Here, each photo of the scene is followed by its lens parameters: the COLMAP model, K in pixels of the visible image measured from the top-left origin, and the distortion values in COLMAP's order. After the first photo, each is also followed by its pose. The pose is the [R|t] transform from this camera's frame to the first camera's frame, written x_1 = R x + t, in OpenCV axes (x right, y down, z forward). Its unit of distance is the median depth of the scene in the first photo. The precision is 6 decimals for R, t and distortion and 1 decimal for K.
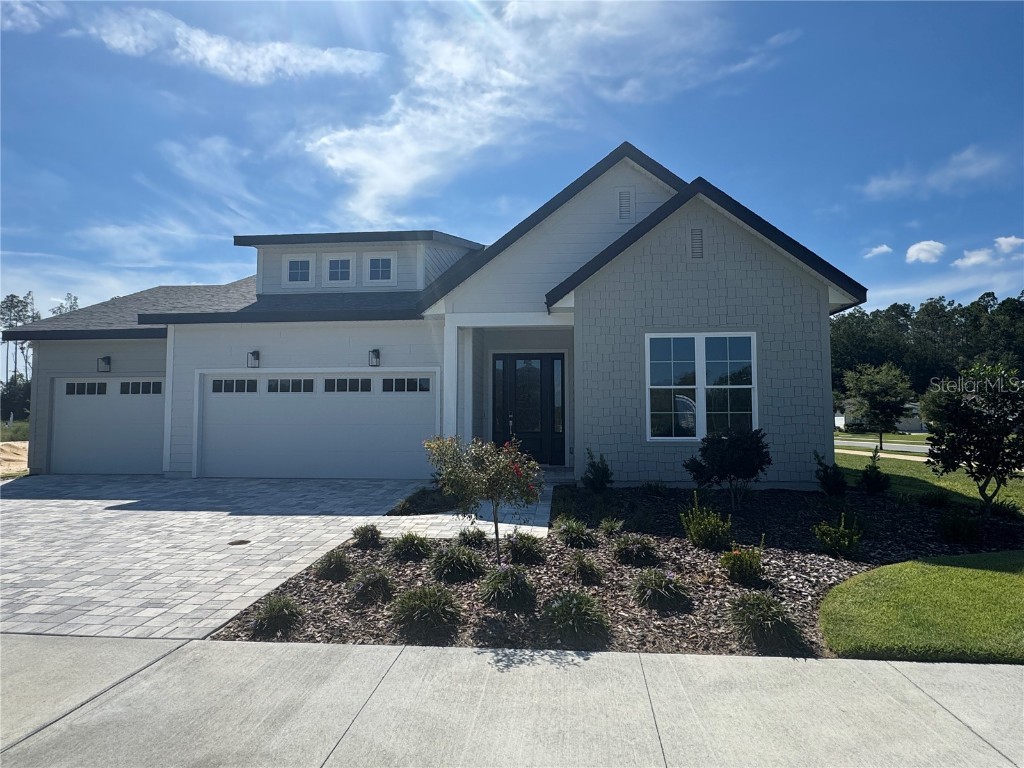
lens RADIAL K [[613.6, 0, 507.7], [0, 613.6, 377.8], [0, 0, 1]] dist [0.007681, 0.001612]
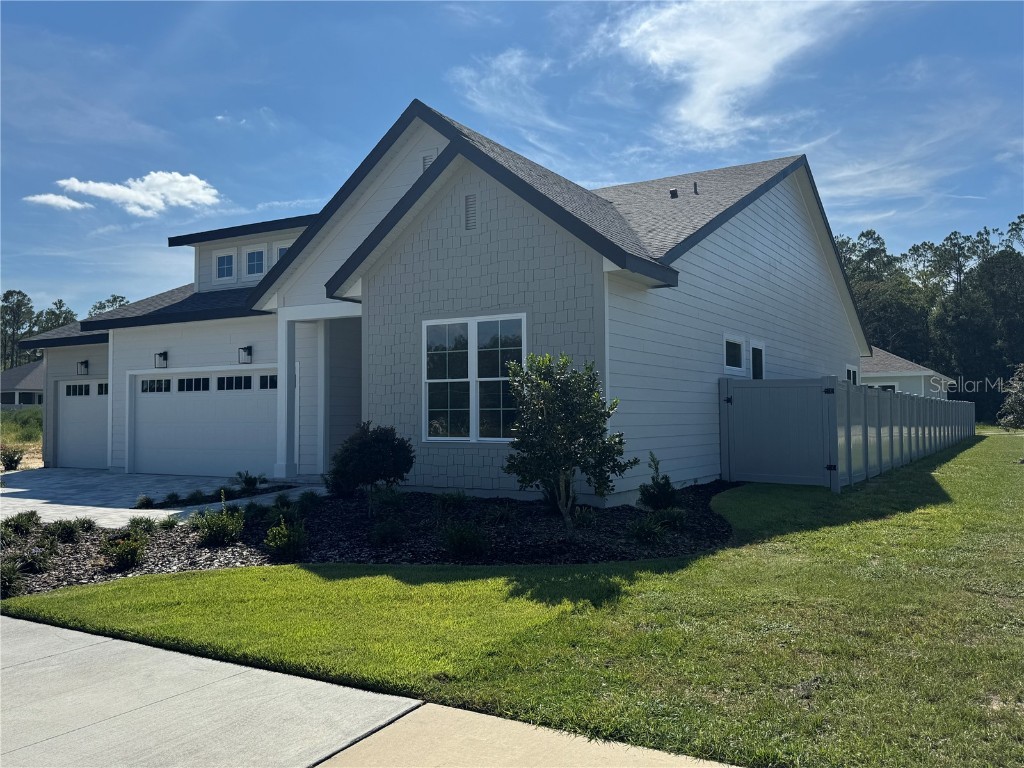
lens RADIAL K [[853.7, 0, 511.5], [0, 853.7, 390.9], [0, 0, 1]] dist [0.060082, -0.023472]
pose [[0.899709, -0.016697, -0.436172, 0.729198], [0.035488, 0.998758, 0.034969, -0.007647], [0.435046, -0.046941, 0.899184, -0.049673]]
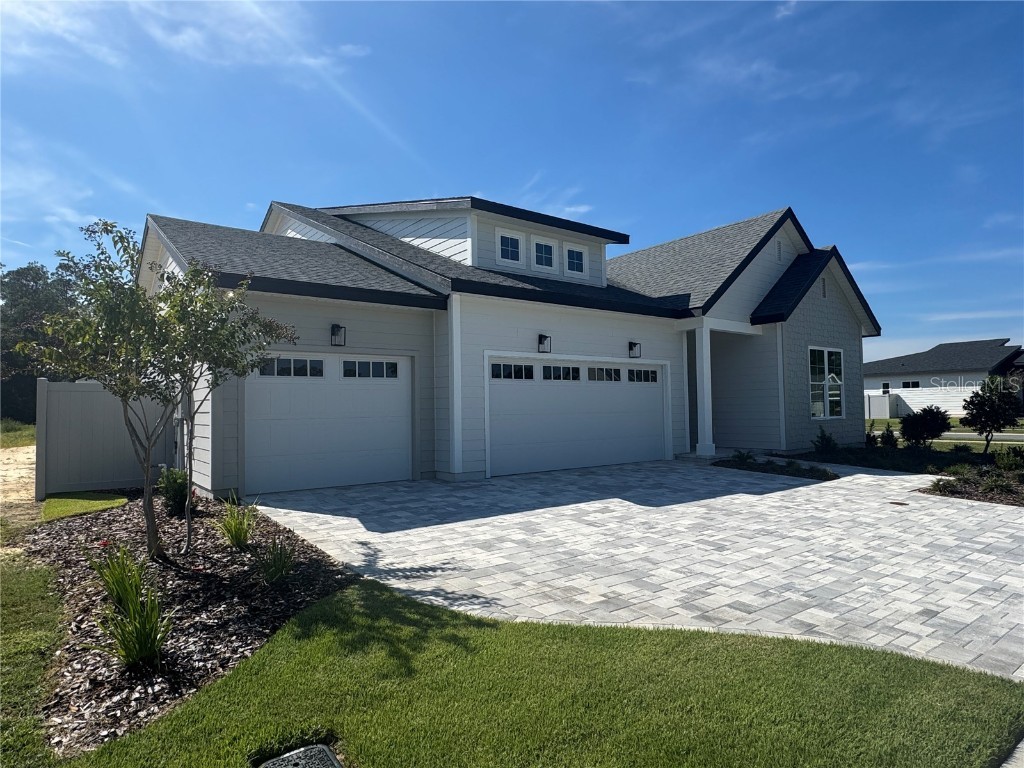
lens RADIAL K [[603.7, 0, 522.6], [0, 603.7, 384.6], [0, 0, 1]] dist [-0.009443, -0.005447]
pose [[0.730040, 0.014147, 0.683258, -1.032428], [-0.036152, 0.999185, 0.017939, 0.015925], [-0.682448, -0.037797, 0.729956, 0.343149]]
